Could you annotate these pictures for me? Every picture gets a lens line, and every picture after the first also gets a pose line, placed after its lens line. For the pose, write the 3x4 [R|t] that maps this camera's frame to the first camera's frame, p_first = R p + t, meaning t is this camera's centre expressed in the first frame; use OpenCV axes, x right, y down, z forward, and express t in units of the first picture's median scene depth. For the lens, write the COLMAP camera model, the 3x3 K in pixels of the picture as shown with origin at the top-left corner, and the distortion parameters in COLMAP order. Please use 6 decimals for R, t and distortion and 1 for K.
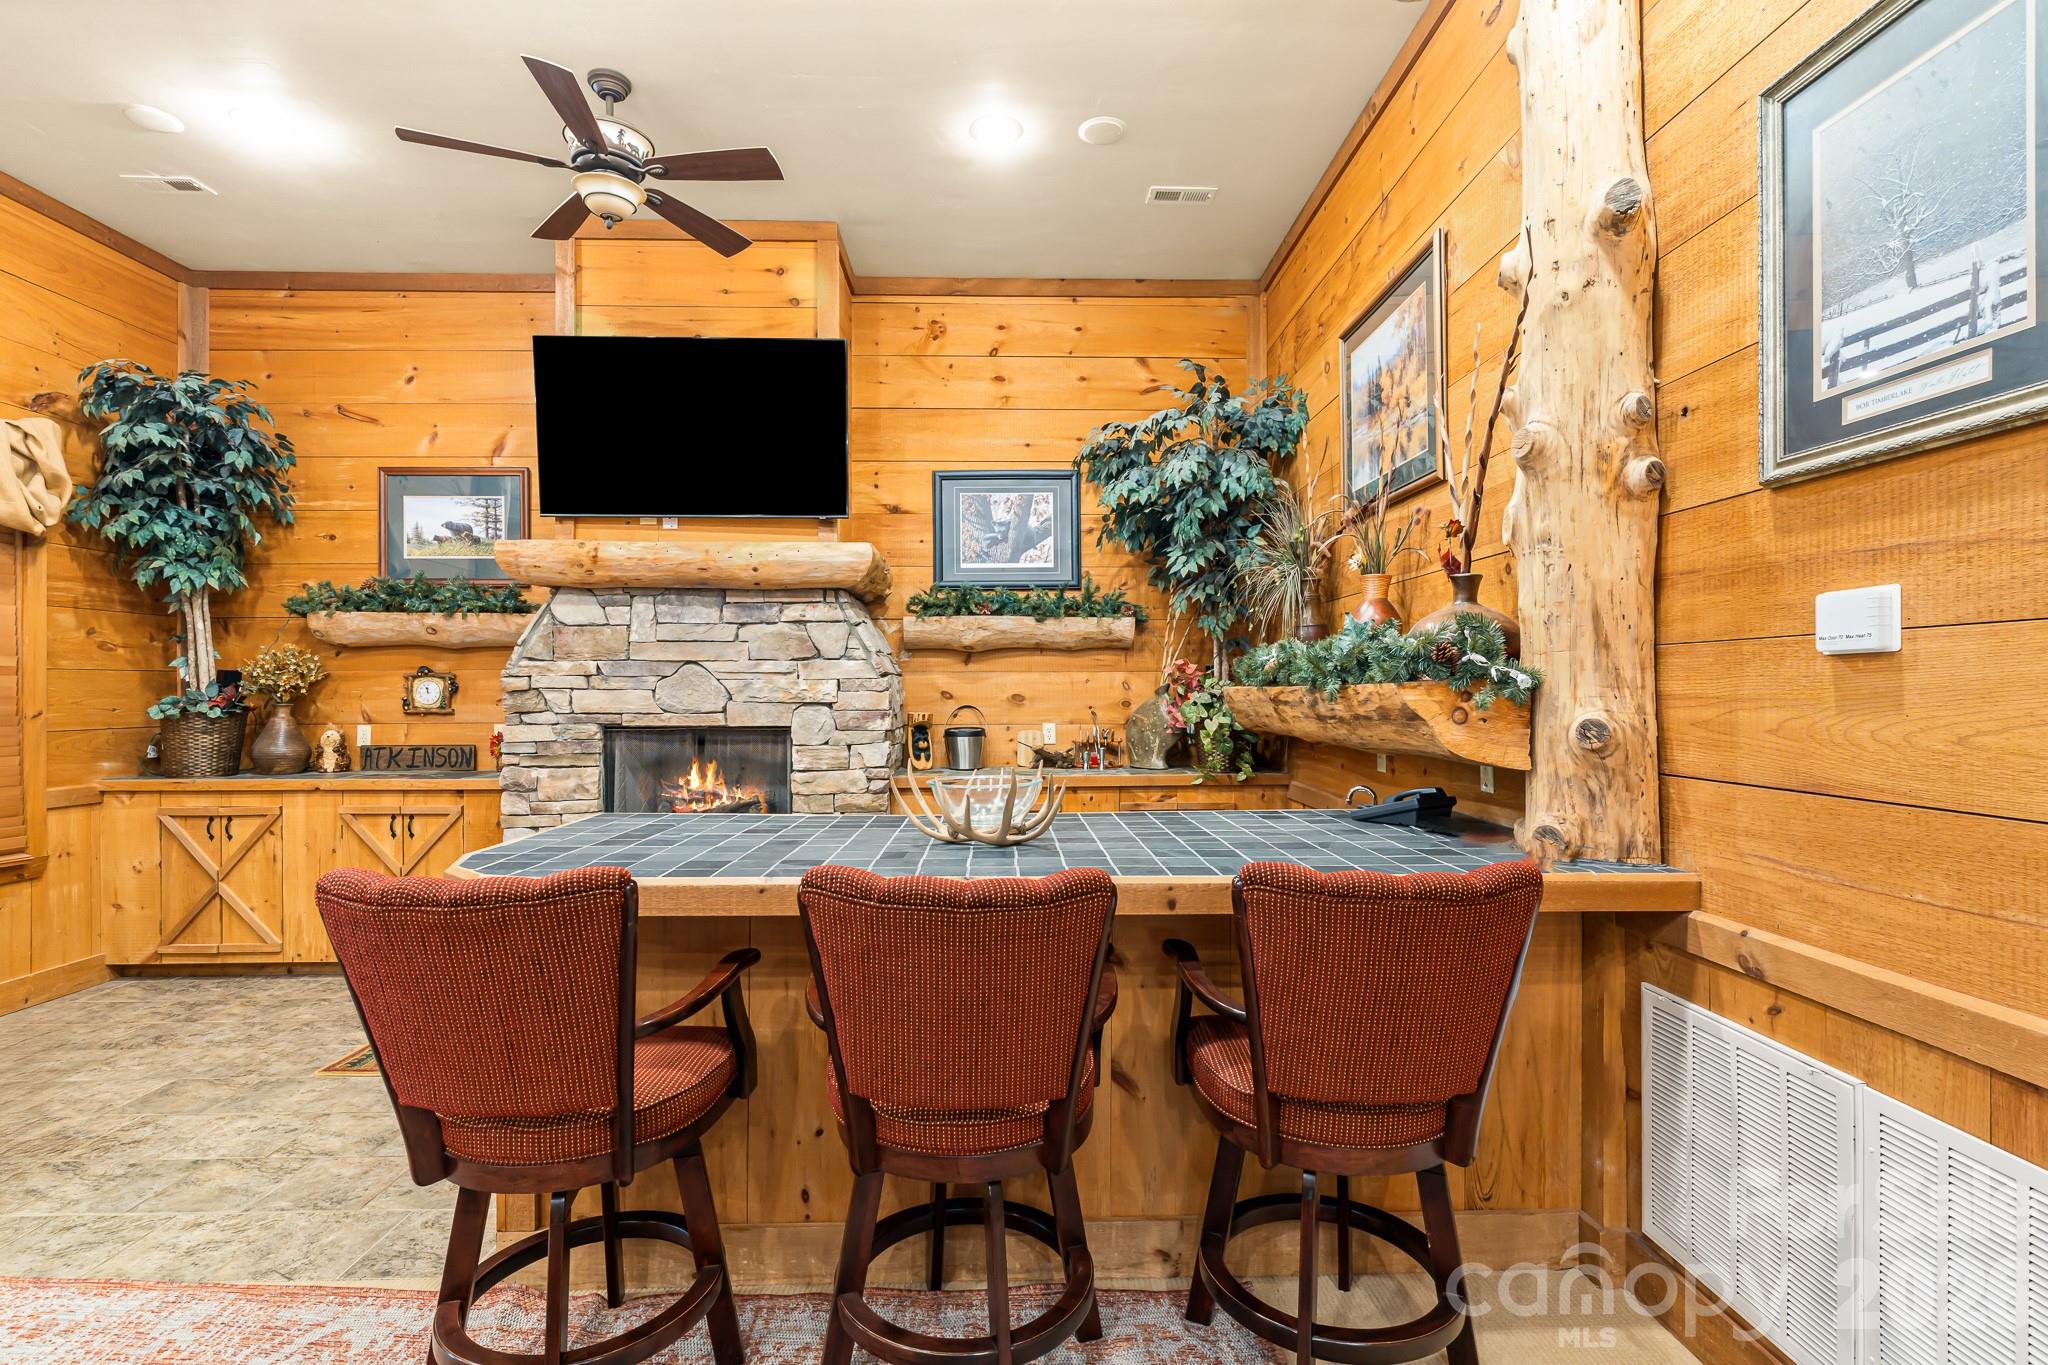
lens RADIAL K [[992.8, 0, 1025.4], [0, 992.8, 686.2], [0, 0, 1]] dist [-0.001610, -0.000542]
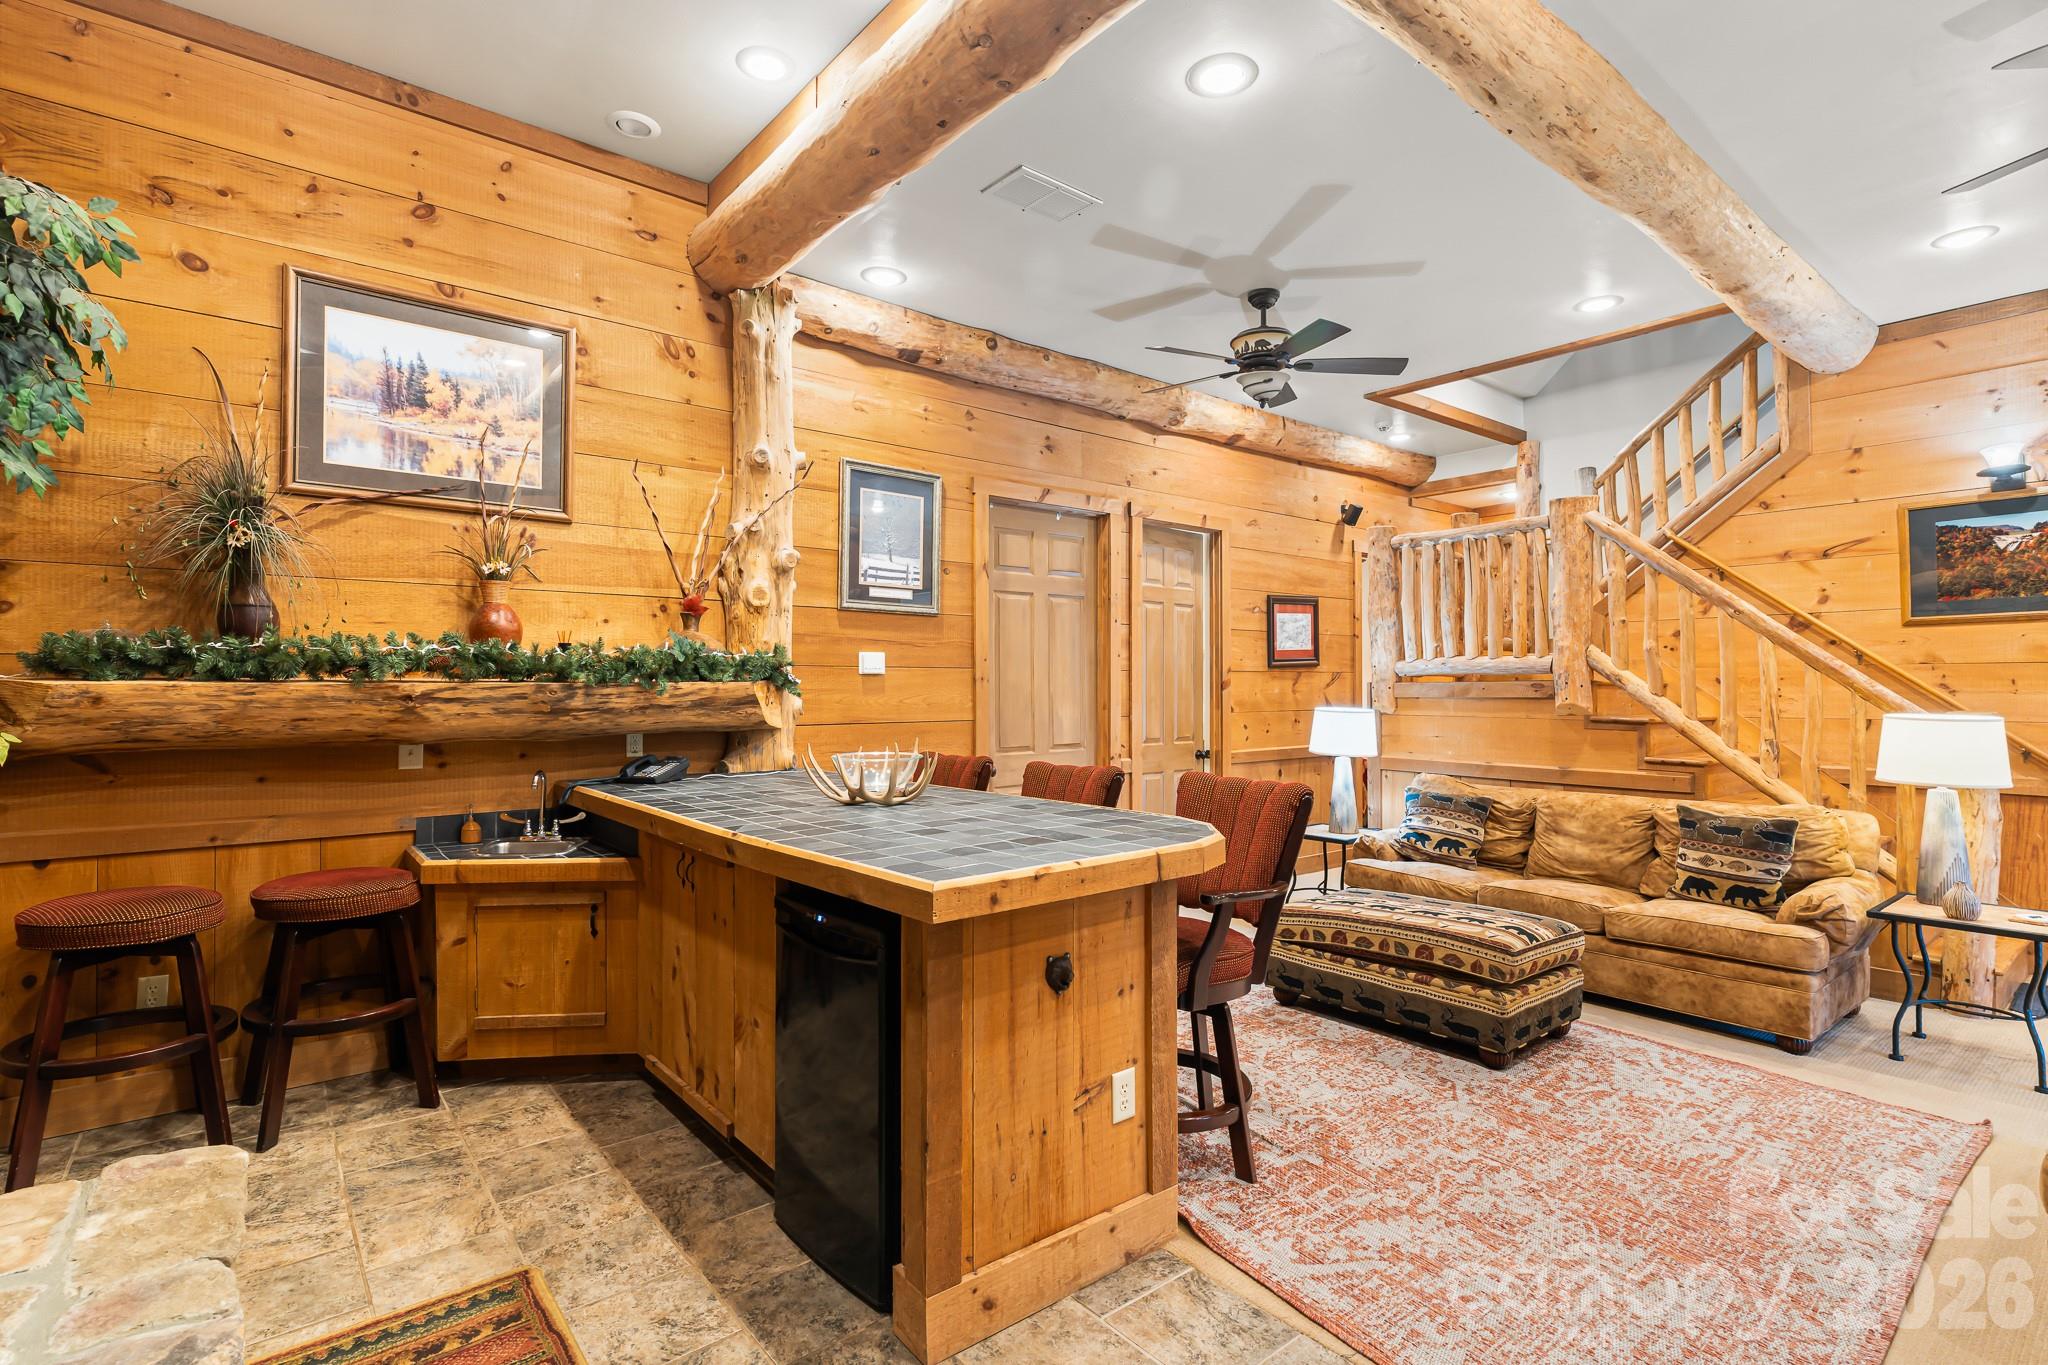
lens RADIAL K [[992.8, 0, 1023.9], [0, 992.8, 679.8], [0, 0, 1]] dist [-0.001610, -0.000542]
pose [[-0.612638, 0.014469, 0.790231, -1.793471], [0.001843, 0.999856, -0.016878, 0.035552], [-0.790362, -0.008884, -0.612576, 2.463945]]
